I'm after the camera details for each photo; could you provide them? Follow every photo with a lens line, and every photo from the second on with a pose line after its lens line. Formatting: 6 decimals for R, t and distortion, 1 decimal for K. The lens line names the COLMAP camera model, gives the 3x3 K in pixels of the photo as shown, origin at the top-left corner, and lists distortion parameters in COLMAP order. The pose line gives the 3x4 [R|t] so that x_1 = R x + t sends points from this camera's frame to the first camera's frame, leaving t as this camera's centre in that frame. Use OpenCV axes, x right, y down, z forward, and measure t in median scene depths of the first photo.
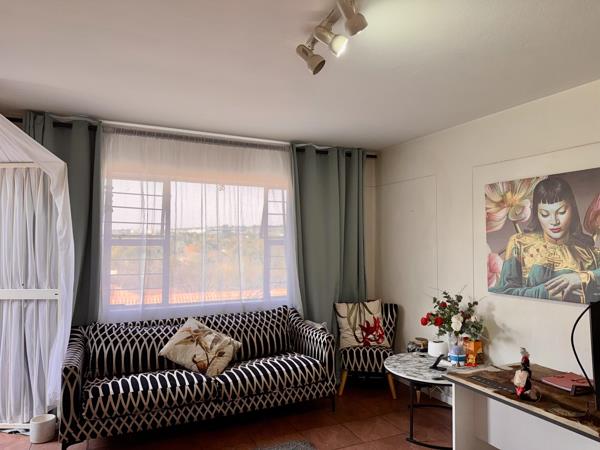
lens RADIAL K [[419.4, 0, 300.0], [0, 419.4, 225.0], [0, 0, 1]] dist [0.088585, -0.132417]
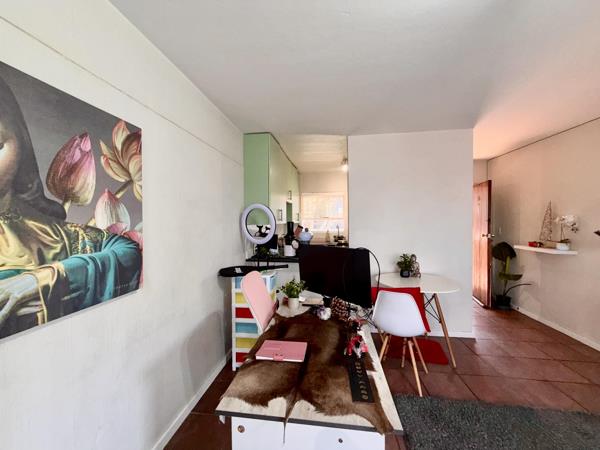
lens RADIAL K [[238.7, 0, 300.0], [0, 238.7, 225.0], [0, 0, 1]] dist [0.000539, 0.000064]
pose [[-0.839191, -0.005102, 0.543813, 0.247324], [-0.017049, 0.999711, -0.016931, 0.063180], [-0.543570, -0.023480, -0.839035, 1.228187]]
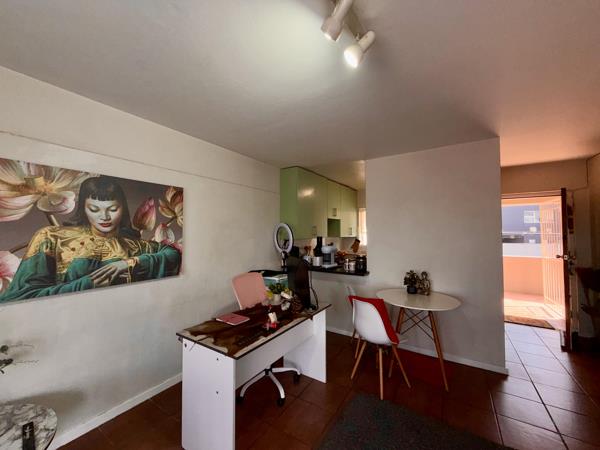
lens RADIAL K [[238.7, 0, 300.0], [0, 238.7, 225.0], [0, 0, 1]] dist [0.000539, 0.000064]
pose [[-0.531577, 0.025660, 0.846622, -0.256949], [-0.035899, 0.997960, -0.052787, 0.033389], [-0.846249, -0.058453, -0.529571, 1.083603]]
